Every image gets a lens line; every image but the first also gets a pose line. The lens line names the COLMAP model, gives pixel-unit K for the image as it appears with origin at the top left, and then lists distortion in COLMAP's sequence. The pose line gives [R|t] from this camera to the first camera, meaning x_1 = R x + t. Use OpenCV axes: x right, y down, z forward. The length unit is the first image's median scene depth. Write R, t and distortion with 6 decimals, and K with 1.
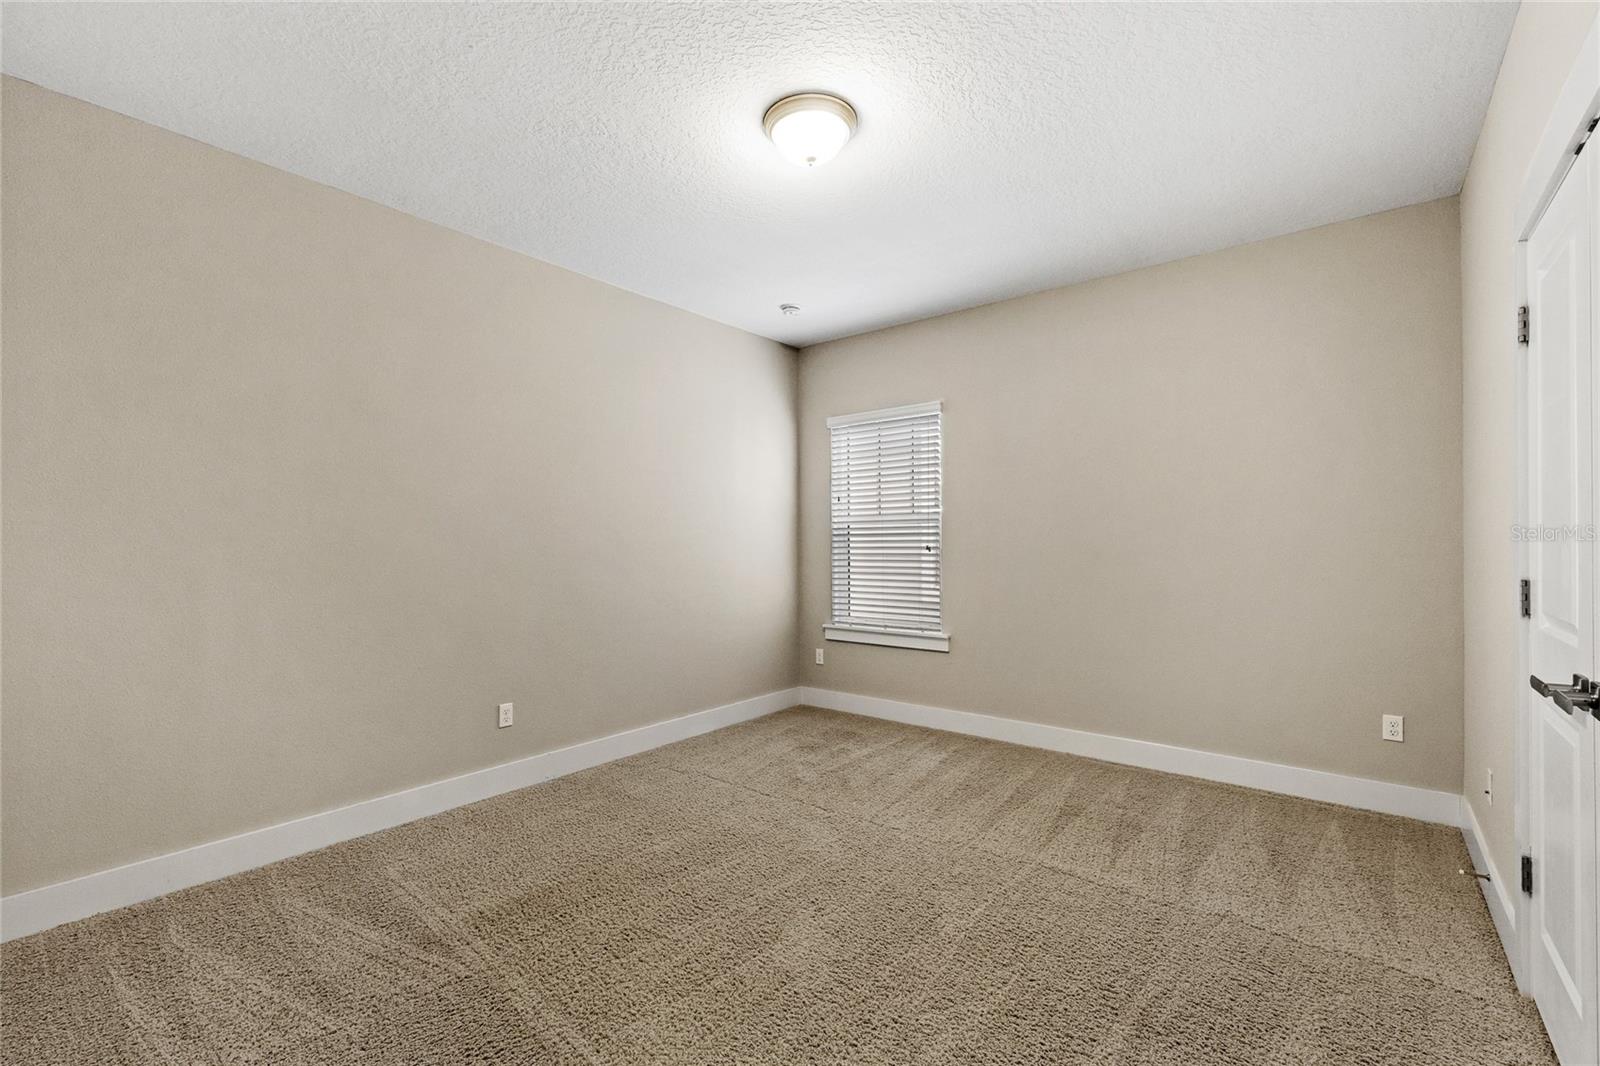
lens RADIAL K [[683.3, 0, 790.9], [0, 683.3, 528.5], [0, 0, 1]] dist [0.002433, 0.000251]
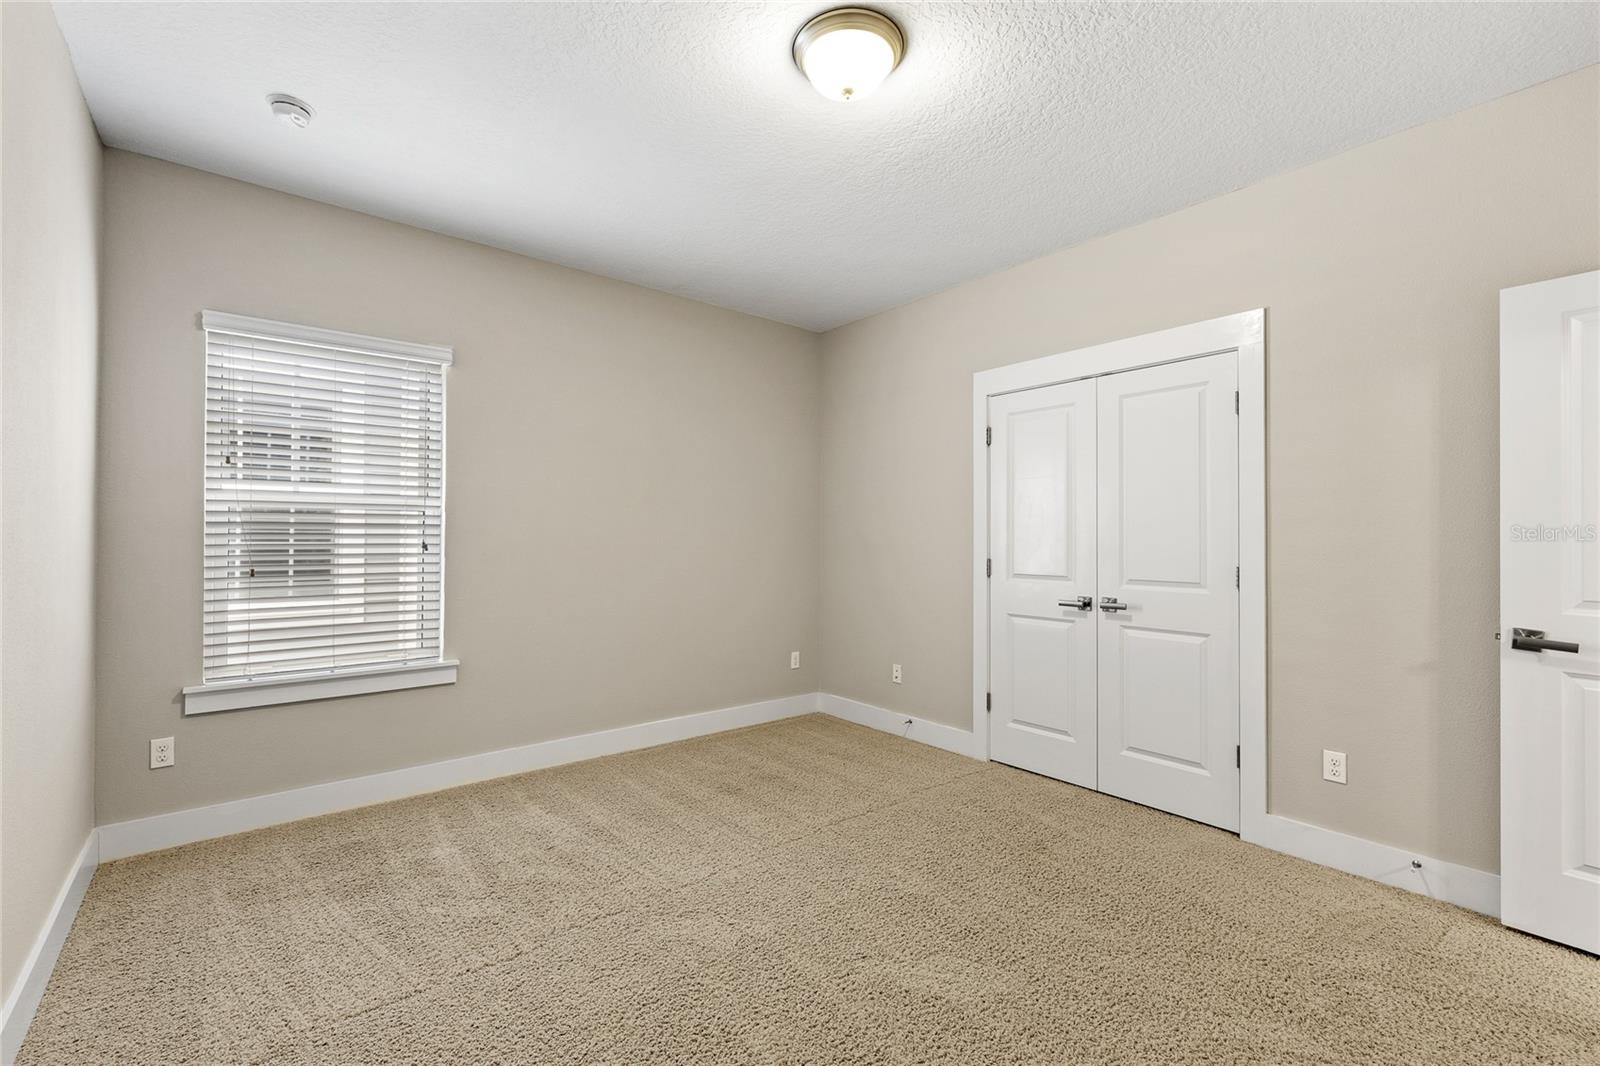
lens RADIAL K [[673.1, 0, 808.5], [0, 673.1, 525.8], [0, 0, 1]] dist [0.000384, -0.000045]
pose [[0.196720, 0.023447, 0.980179, -0.487672], [-0.025555, 0.999497, -0.018780, 0.012149], [-0.980127, -0.021354, 0.197221, 0.538612]]
